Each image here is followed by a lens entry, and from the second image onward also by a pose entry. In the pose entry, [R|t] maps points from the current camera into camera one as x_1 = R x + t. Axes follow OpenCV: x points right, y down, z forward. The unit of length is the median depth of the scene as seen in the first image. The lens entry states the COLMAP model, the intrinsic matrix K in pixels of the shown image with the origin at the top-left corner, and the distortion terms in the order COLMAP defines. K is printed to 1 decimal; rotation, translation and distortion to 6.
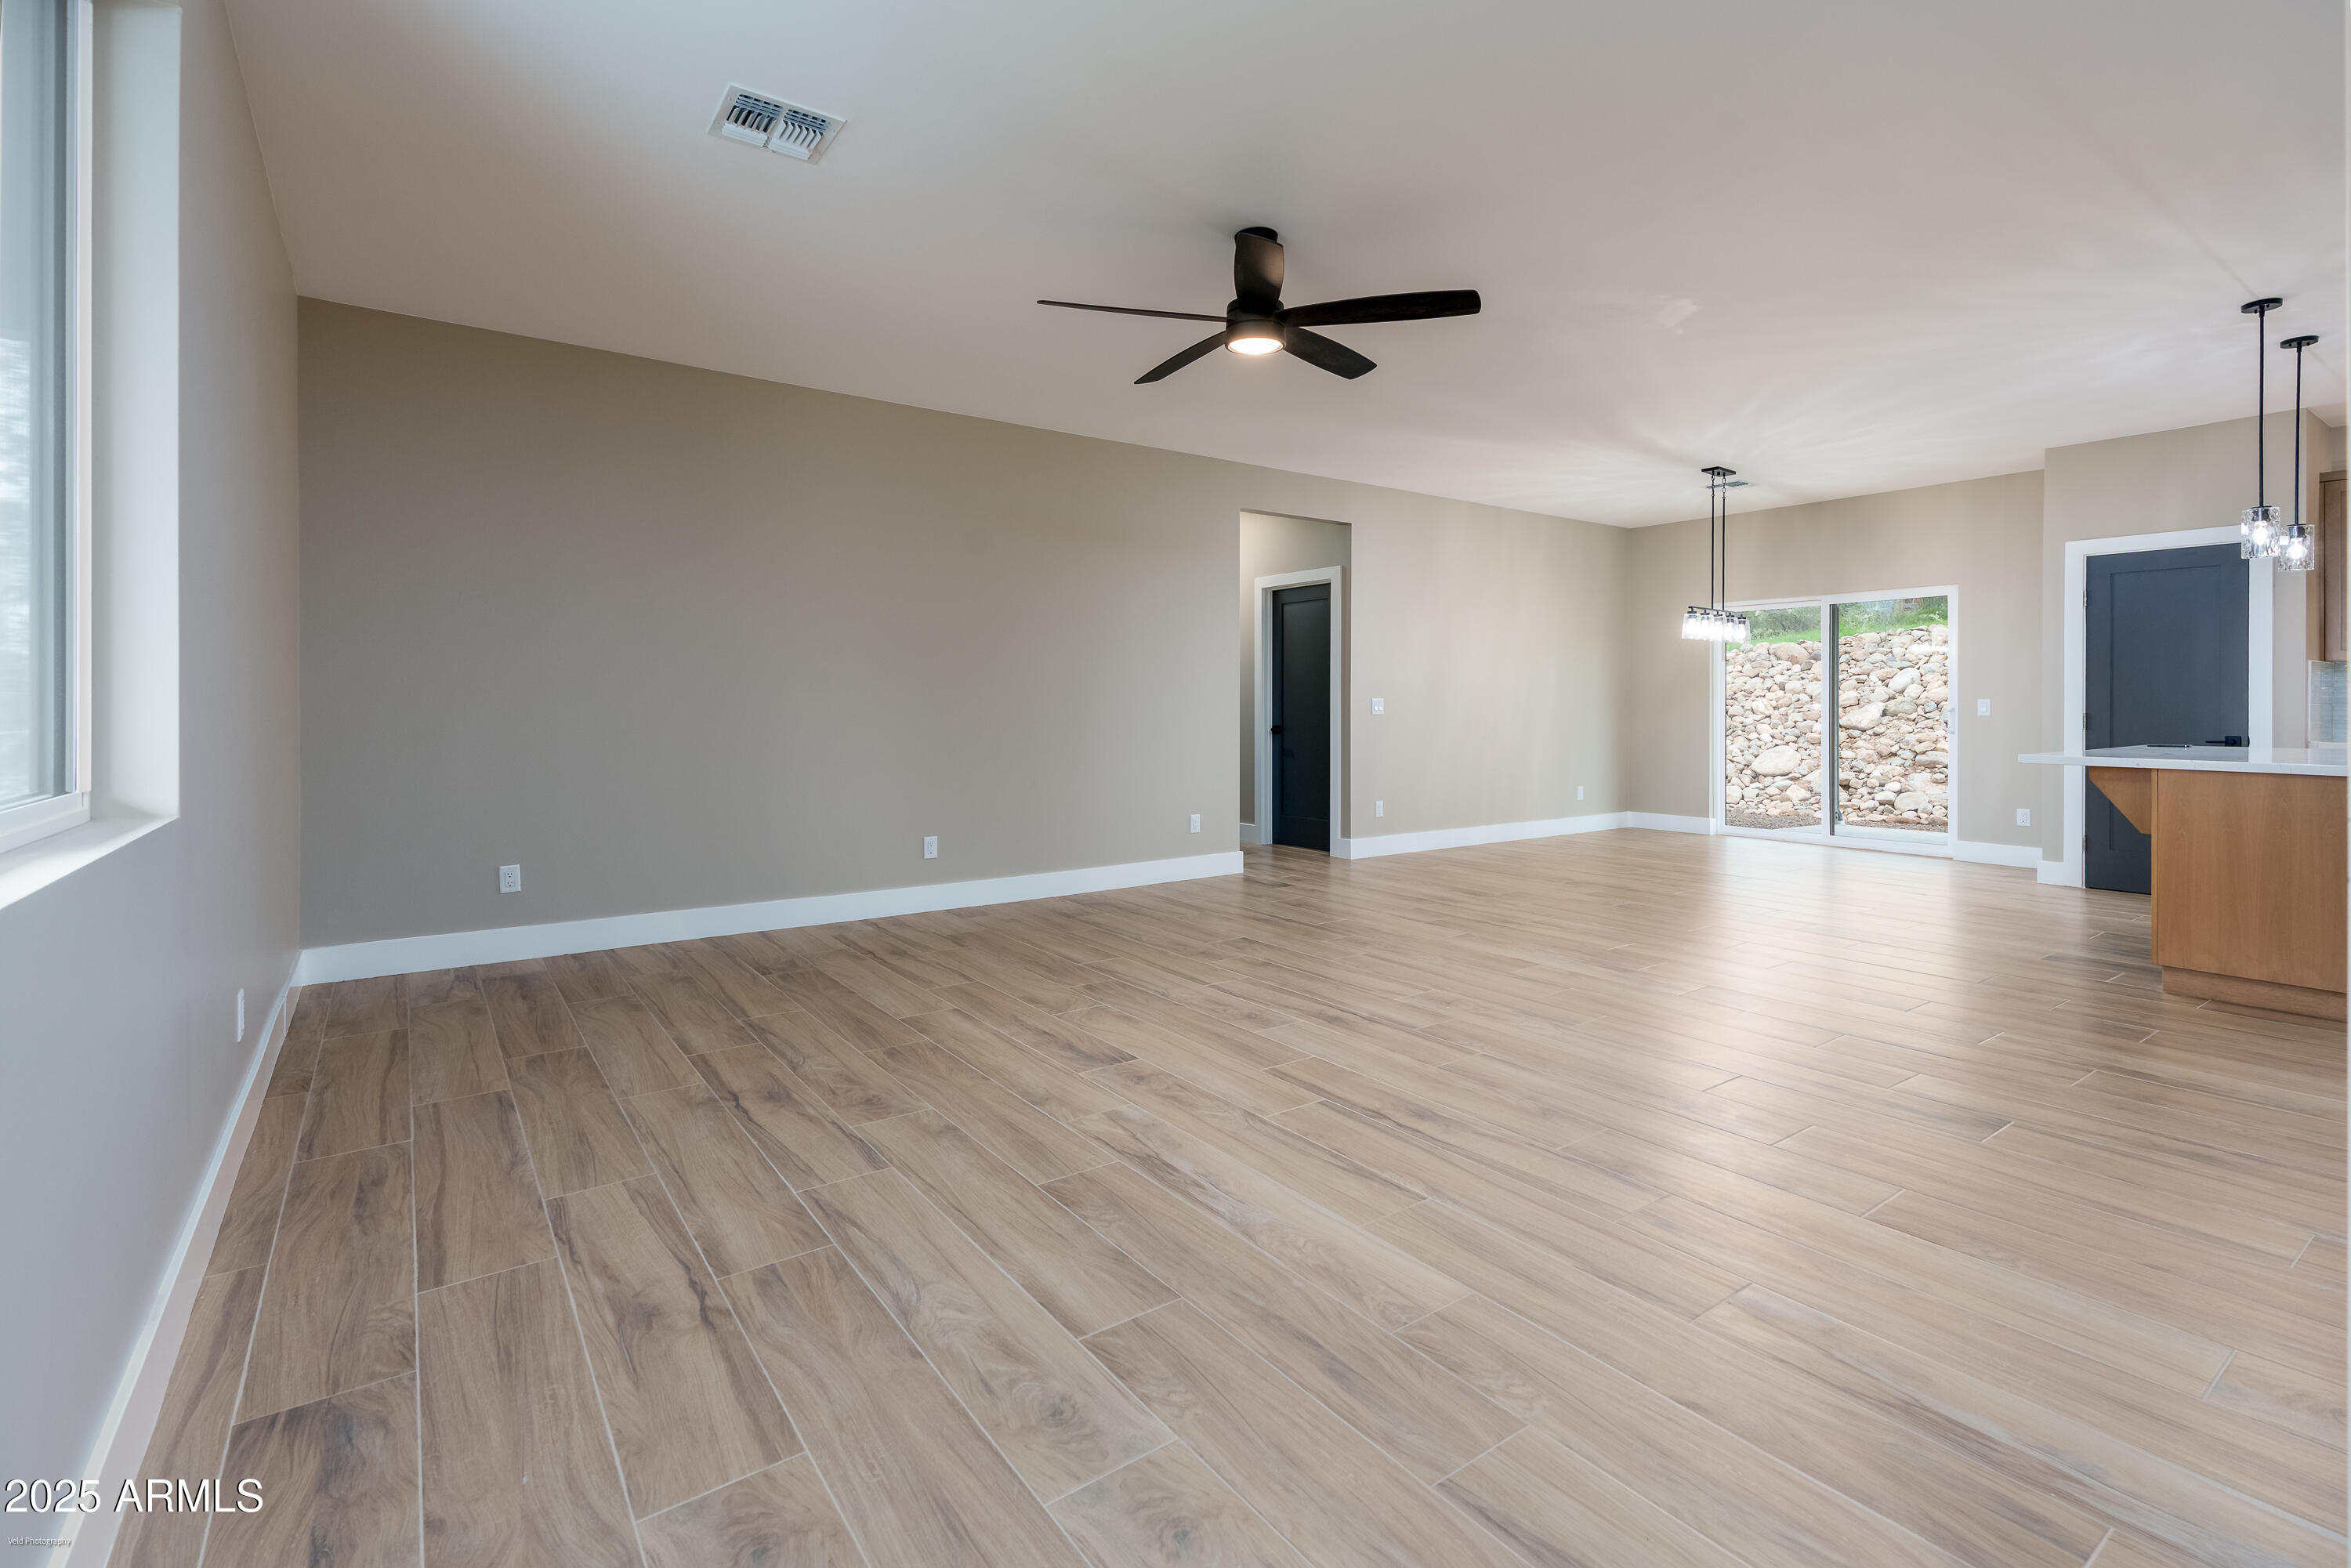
lens RADIAL K [[1060.9, 0, 1174.1], [0, 1060.9, 704.3], [0, 0, 1]] dist [0.000595, -0.000074]
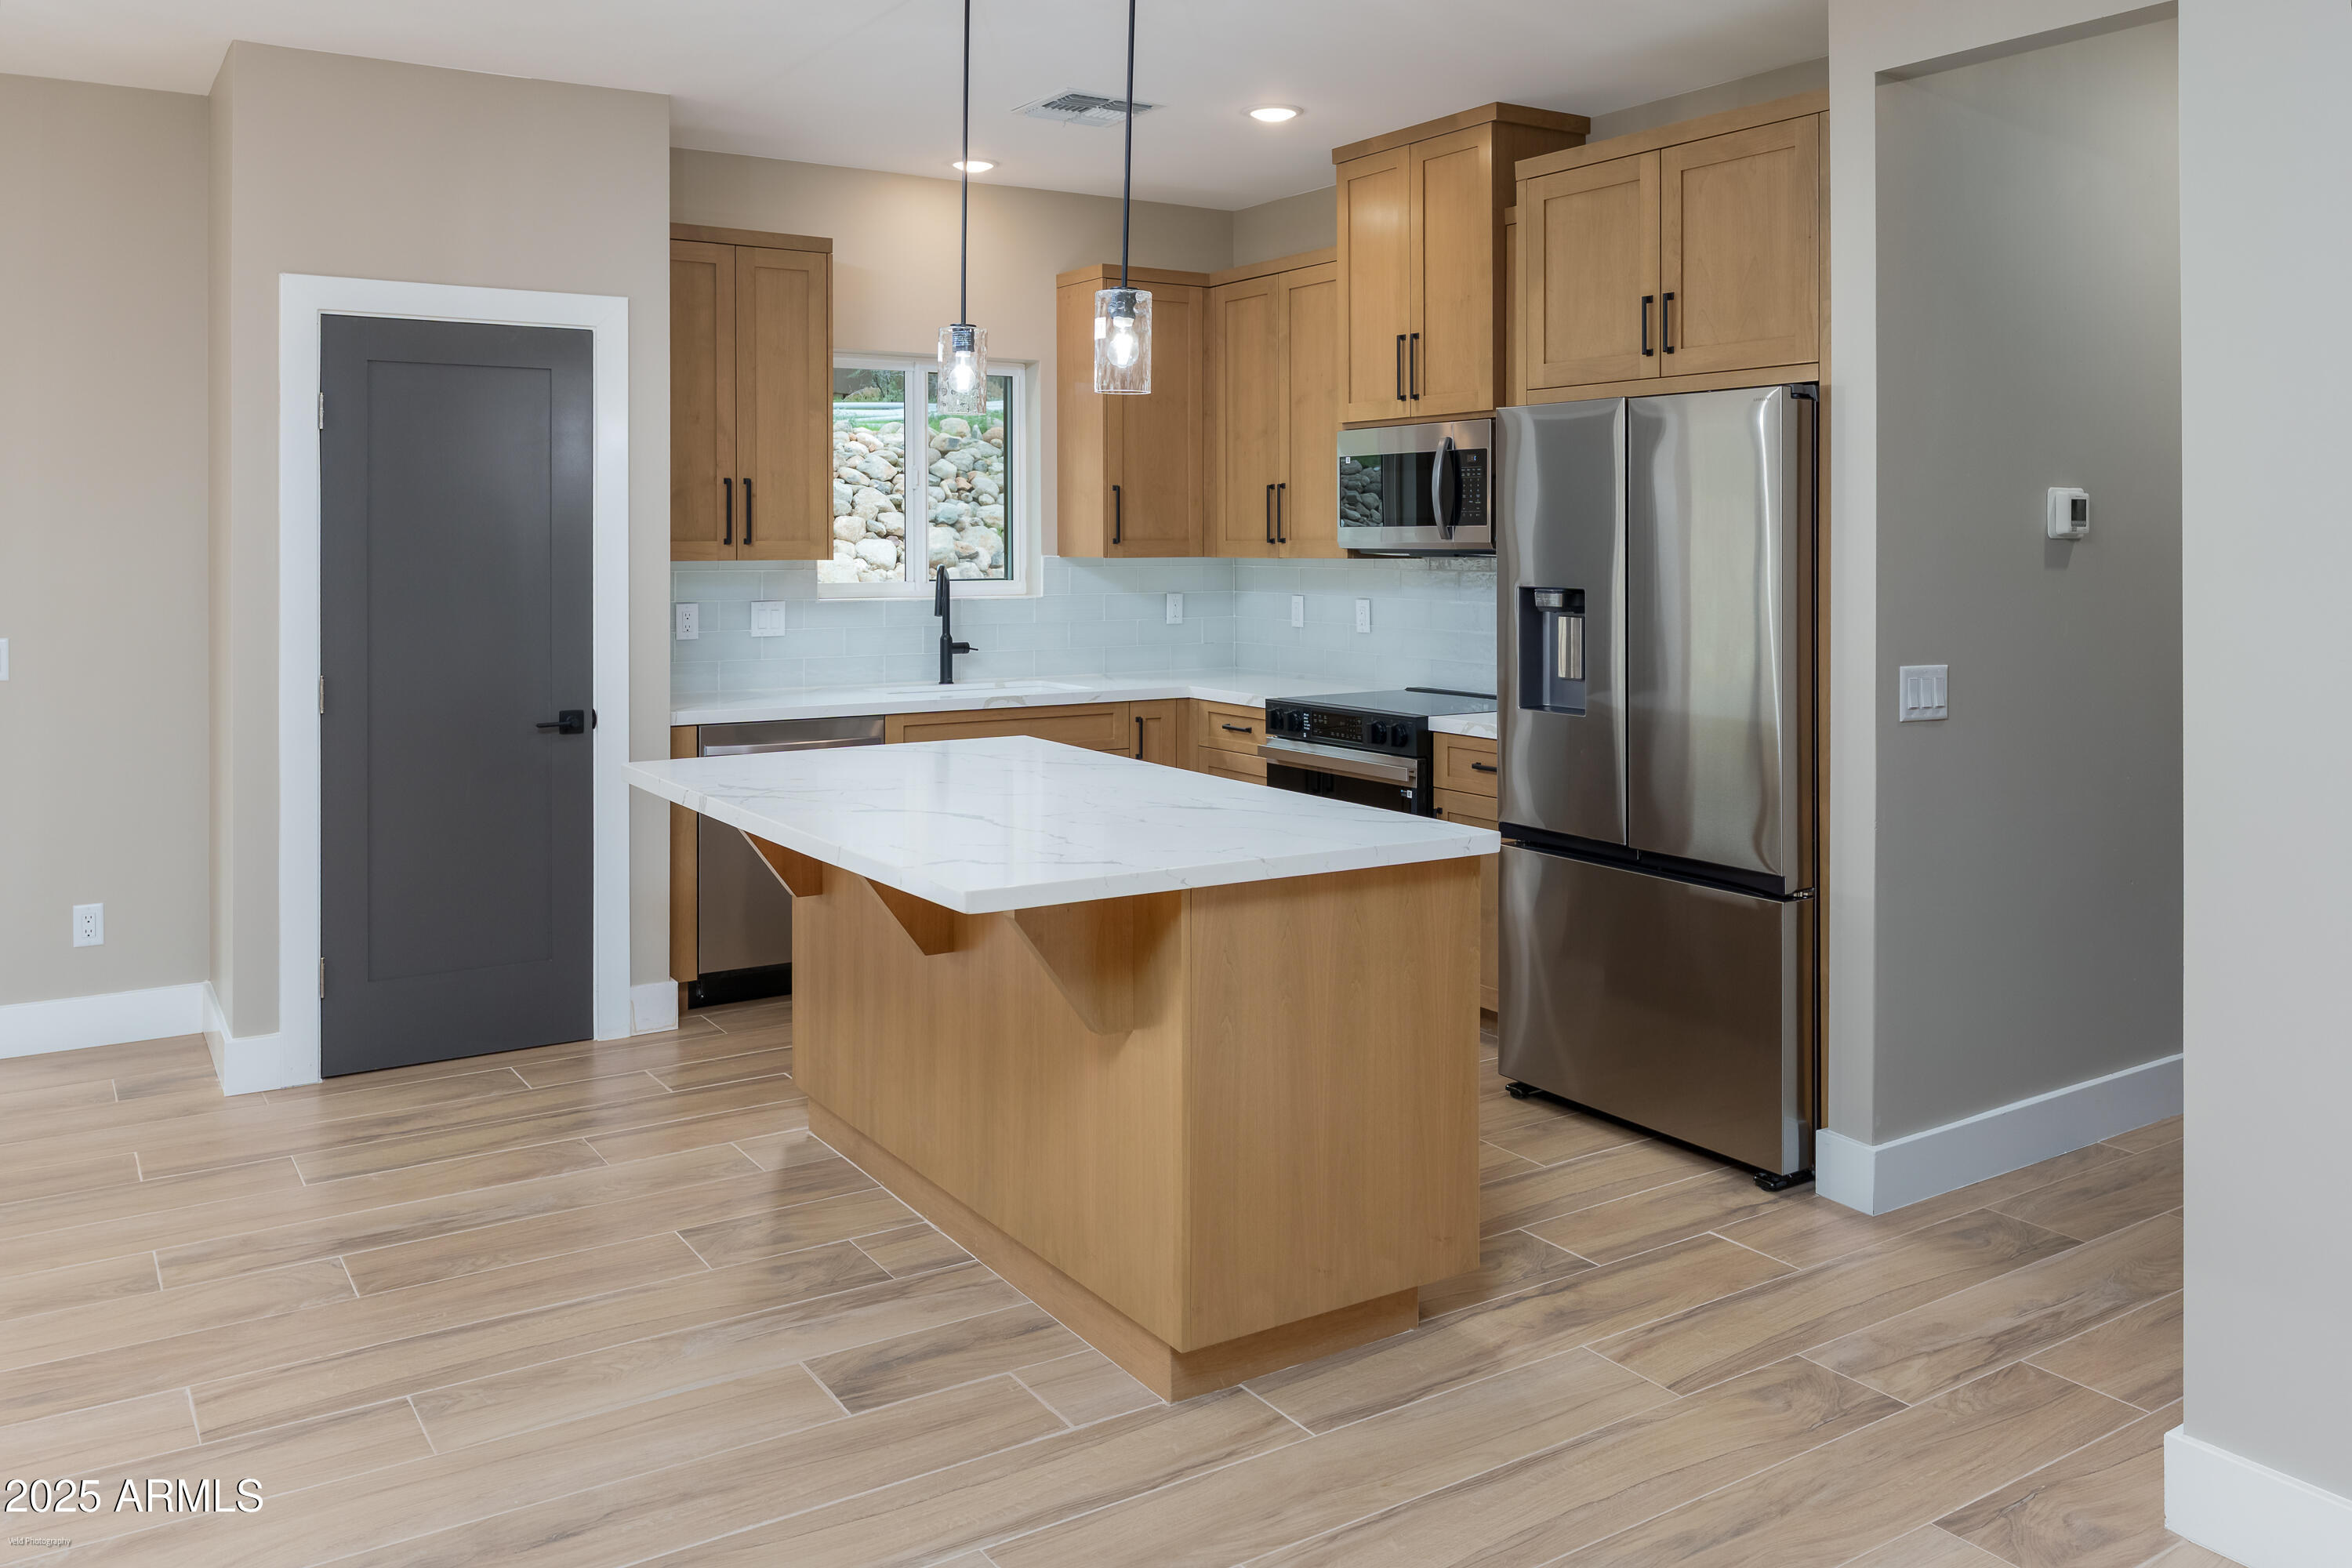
lens RADIAL K [[1817.7, 0, 1182.2], [0, 1817.7, 542.4], [0, 0, 1]] dist [-0.000931, -0.003914]
pose [[0.040831, -0.003029, 0.999161, 0.114646], [0.002444, 0.999993, 0.002931, -0.040963], [-0.999163, 0.002322, 0.040838, 0.535122]]
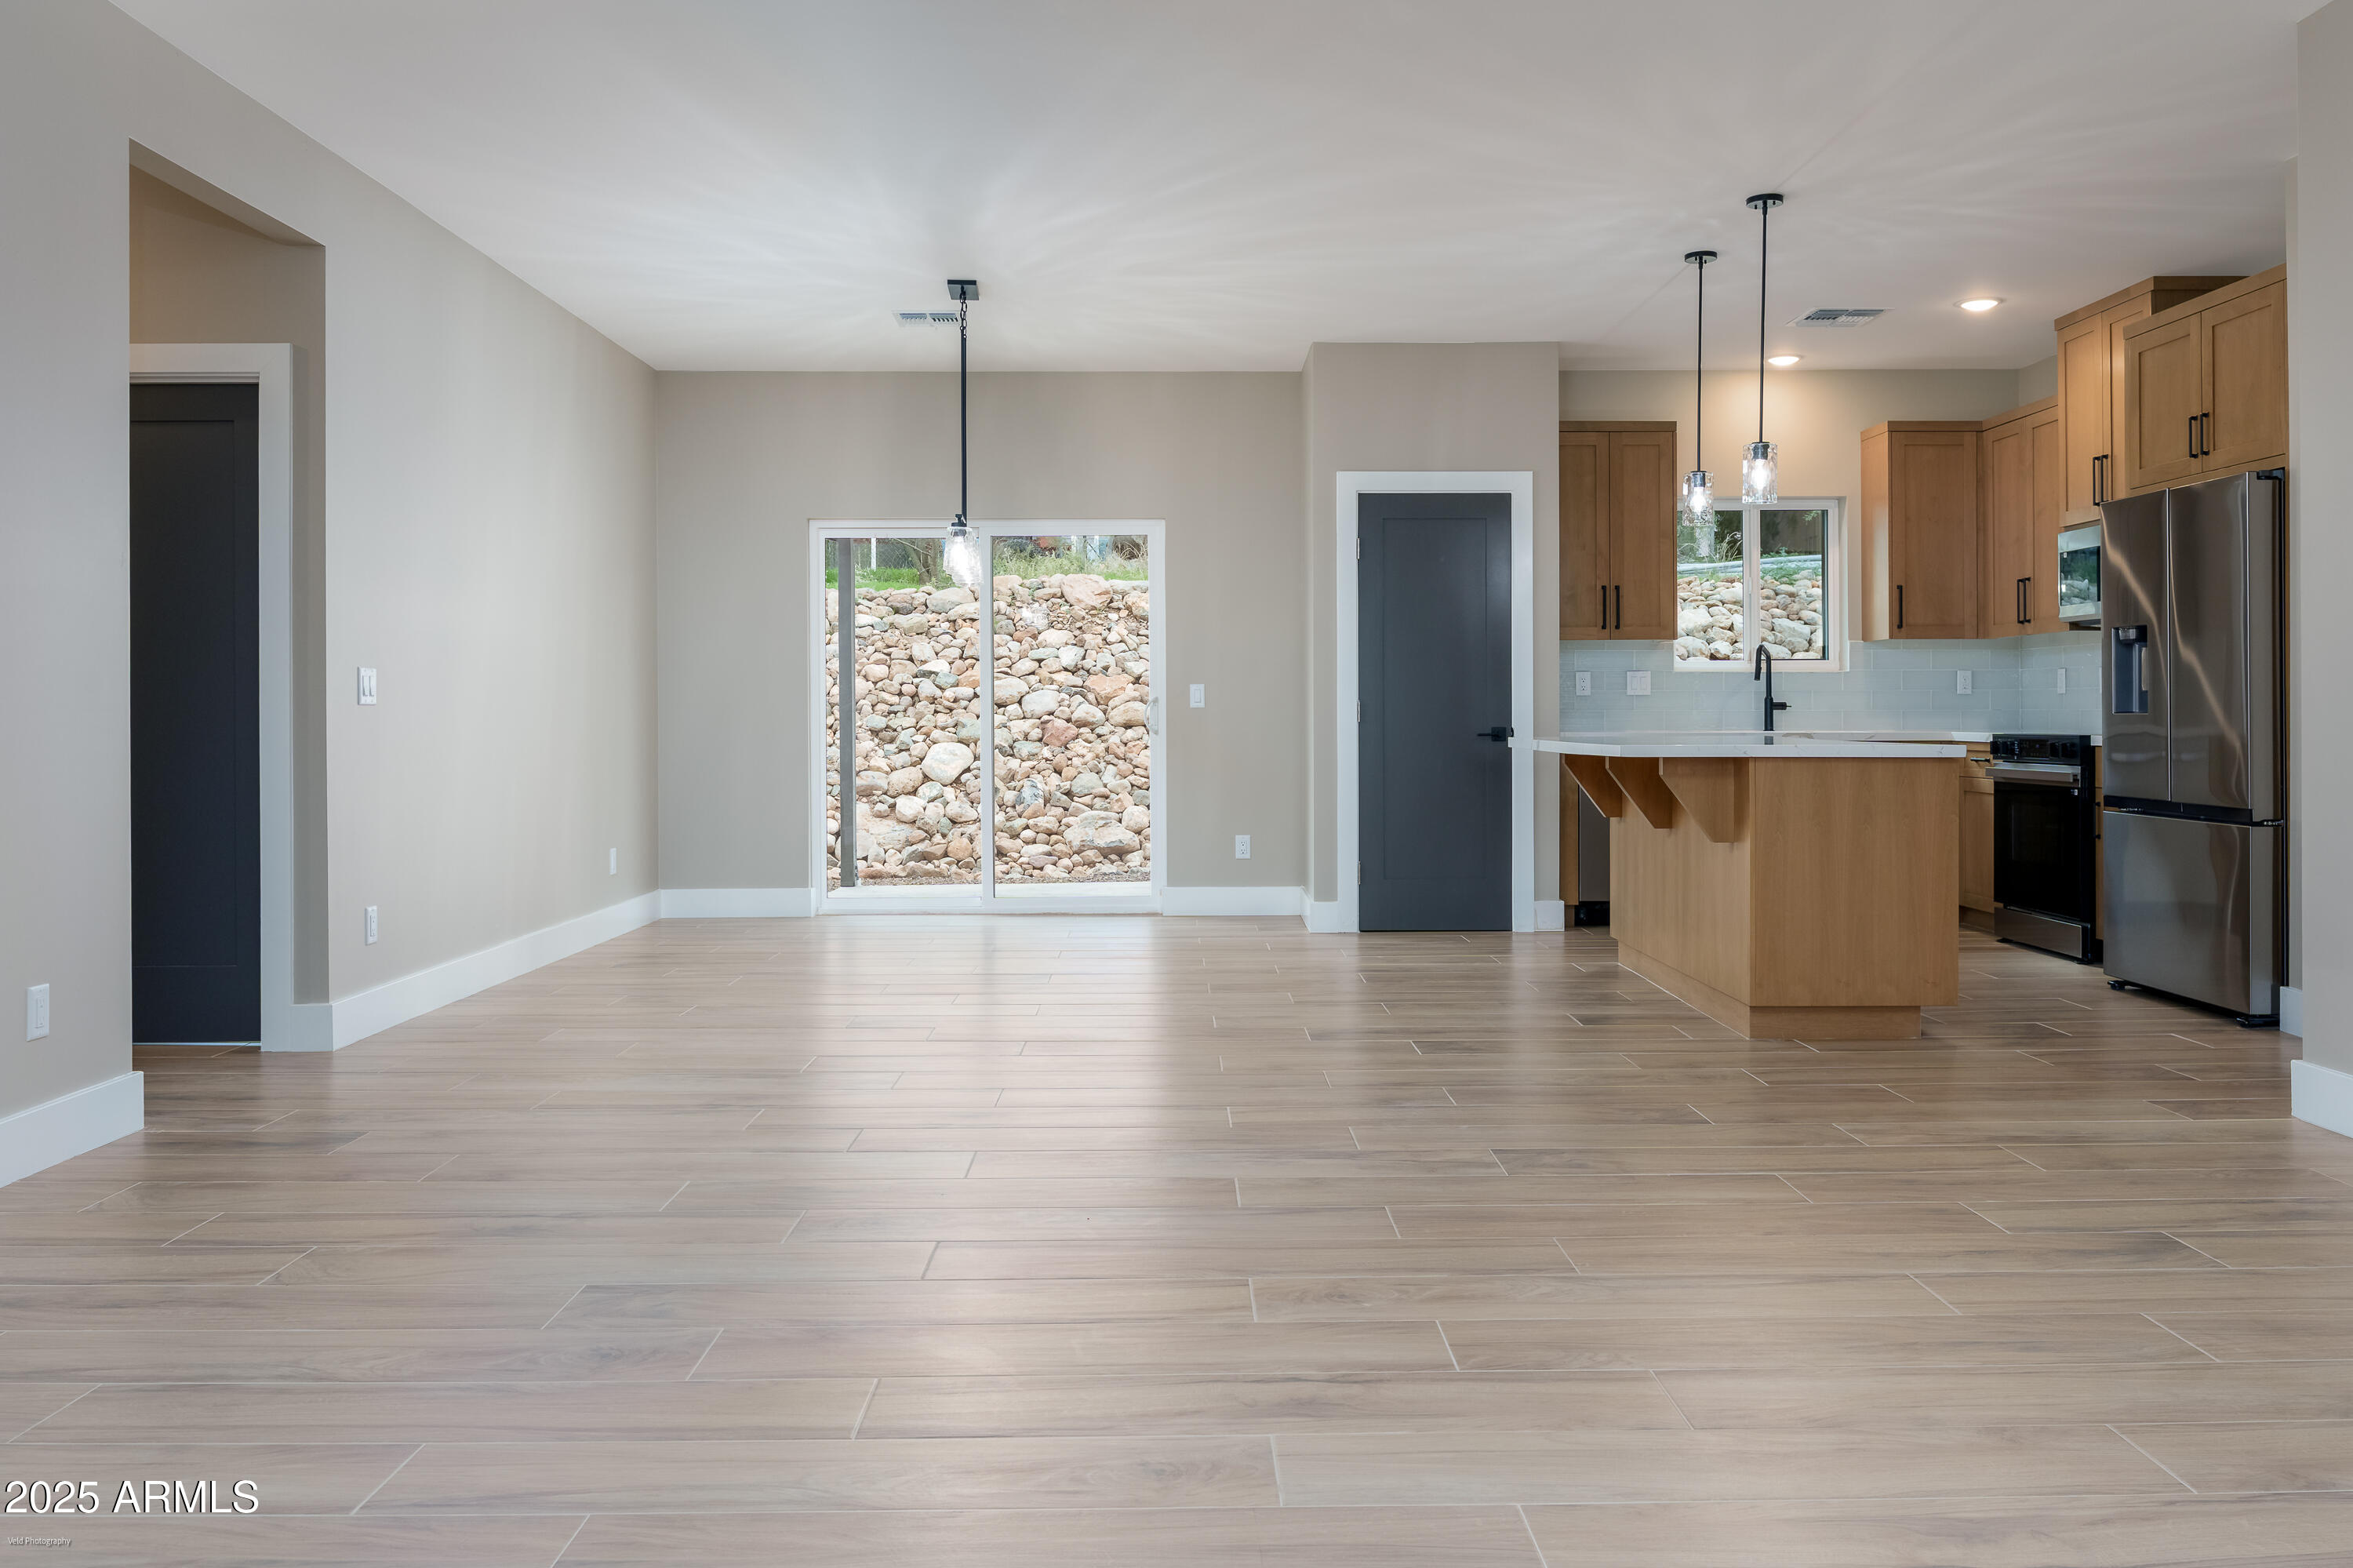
lens RADIAL K [[1781.5, 0, 1179.2], [0, 1781.5, 719.2], [0, 0, 1]] dist [-0.004696, -0.001761]
pose [[0.572669, -0.004699, 0.819773, -0.221136], [0.004516, 0.999986, 0.002577, 0.015432], [-0.819774, 0.002226, 0.572683, 0.326351]]
